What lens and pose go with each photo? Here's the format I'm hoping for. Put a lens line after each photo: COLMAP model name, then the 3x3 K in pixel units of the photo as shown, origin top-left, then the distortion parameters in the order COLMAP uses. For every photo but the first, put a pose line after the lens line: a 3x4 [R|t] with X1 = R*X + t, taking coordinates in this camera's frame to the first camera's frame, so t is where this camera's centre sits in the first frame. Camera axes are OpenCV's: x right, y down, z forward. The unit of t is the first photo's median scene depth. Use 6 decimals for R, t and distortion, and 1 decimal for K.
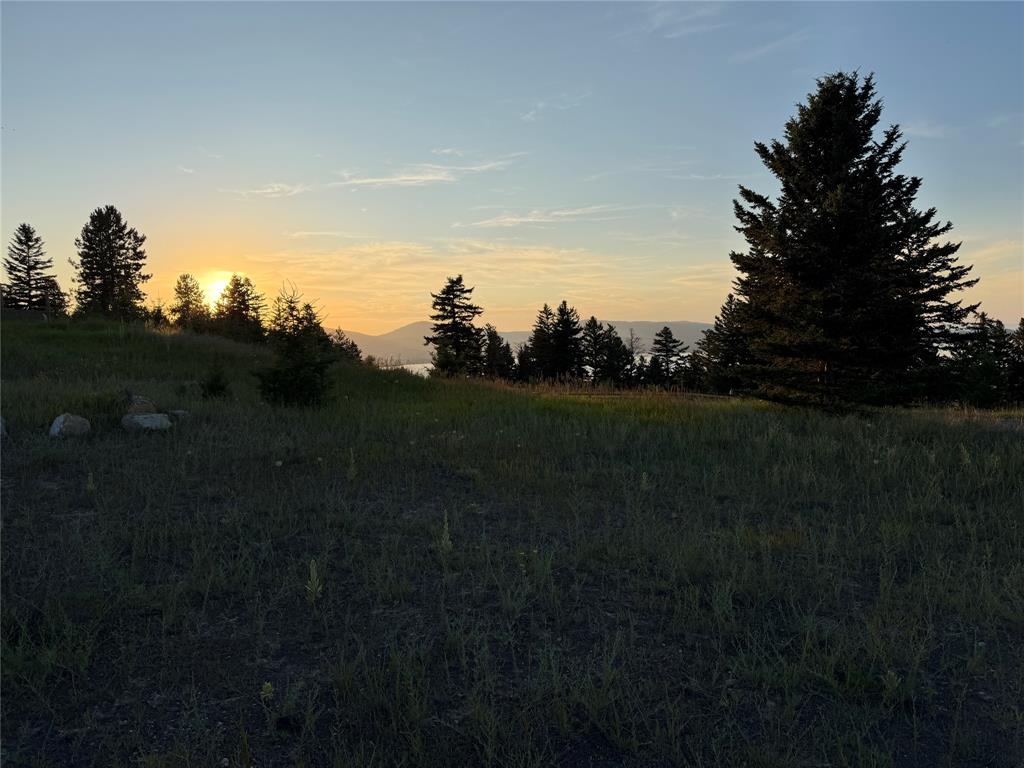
lens RADIAL K [[712.1, 0, 513.7], [0, 712.1, 387.5], [0, 0, 1]] dist [0.024553, -0.038539]
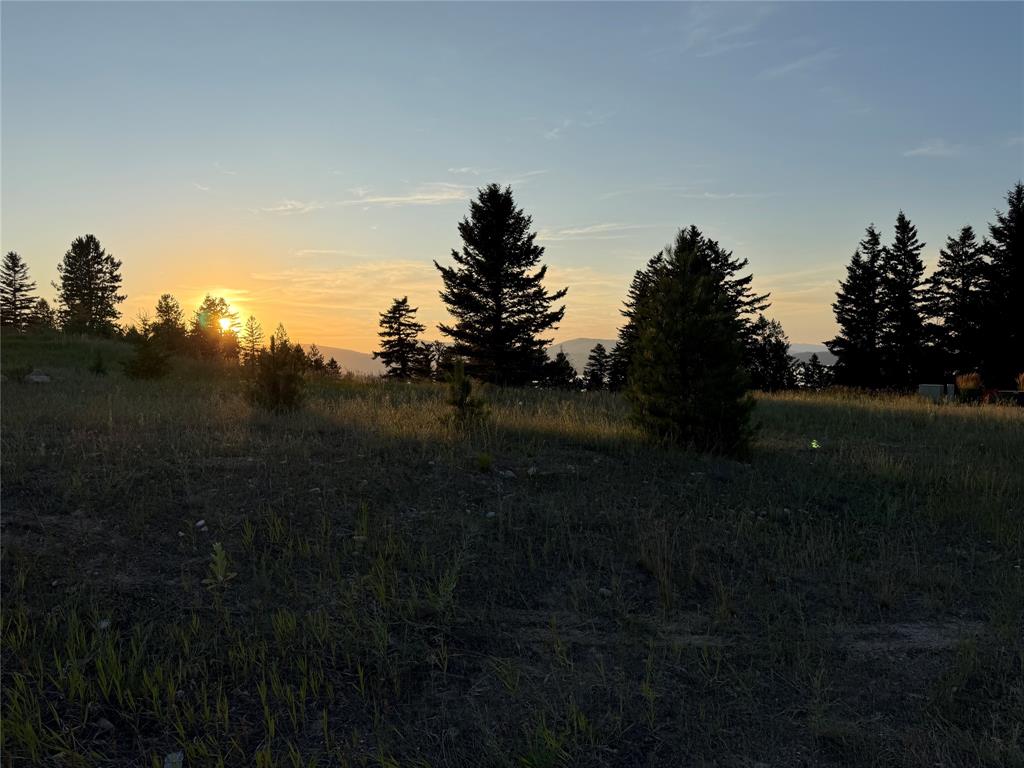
lens RADIAL K [[712.1, 0, 516.6], [0, 712.1, 386.7], [0, 0, 1]] dist [0.024553, -0.038539]
pose [[0.999972, 0.001768, 0.007323, 0.317378], [-0.001570, 0.999637, -0.026908, 0.045984], [-0.007368, 0.026896, 0.999611, -0.396459]]
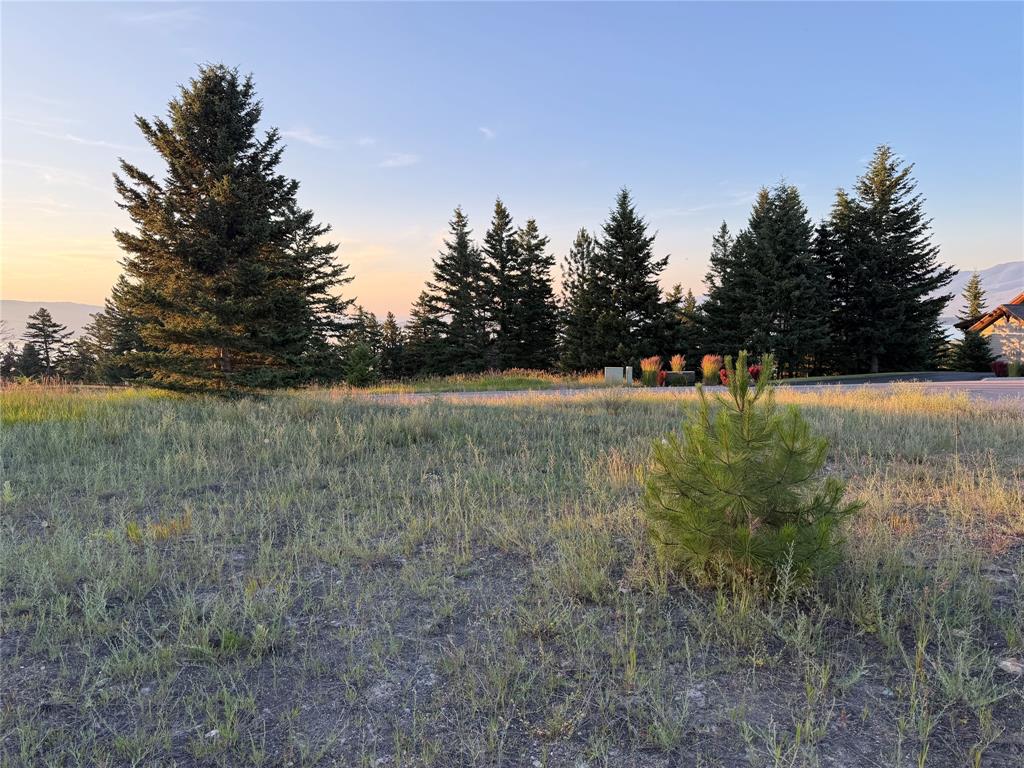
lens RADIAL K [[712.1, 0, 517.0], [0, 712.1, 386.7], [0, 0, 1]] dist [0.024553, -0.038539]
pose [[0.702424, -0.045190, 0.710323, 0.004960], [0.032735, 0.998977, 0.031184, 0.000394], [-0.711006, 0.001348, 0.703185, -0.011625]]
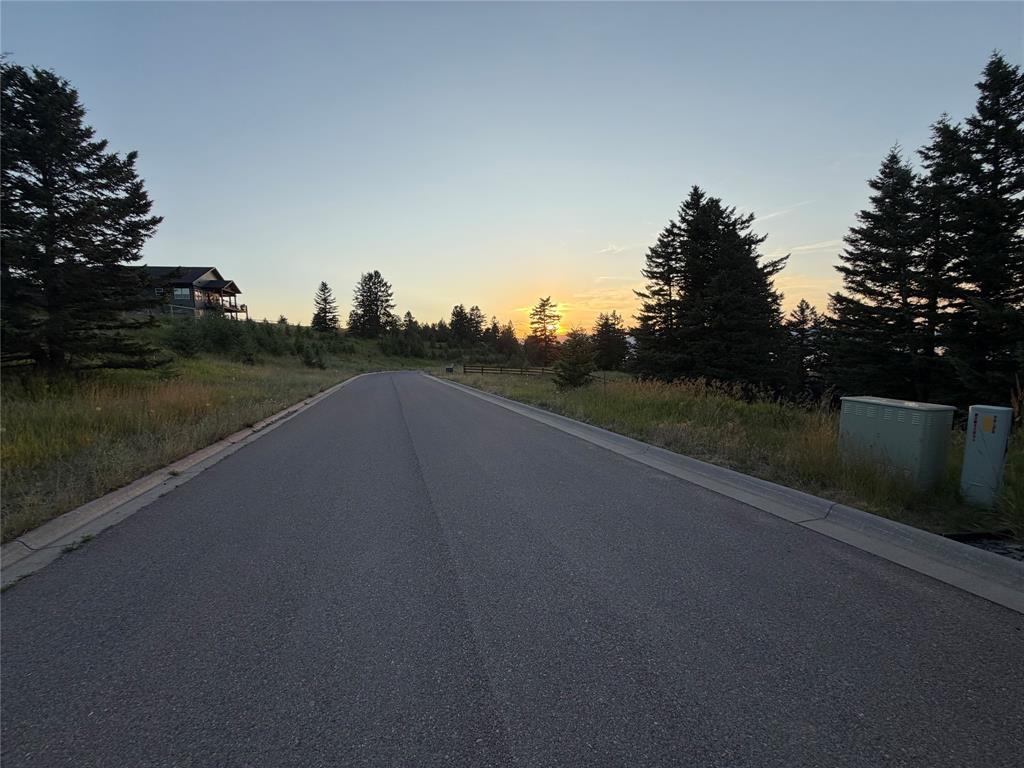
lens RADIAL K [[396.5, 0, 513.6], [0, 396.5, 384.5], [0, 0, 1]] dist [-0.002528, -0.000337]
pose [[0.898013, 0.044145, -0.437750, 0.902188], [-0.024960, 0.998463, 0.049485, 0.001015], [0.439261, -0.033512, 0.897734, 0.504424]]
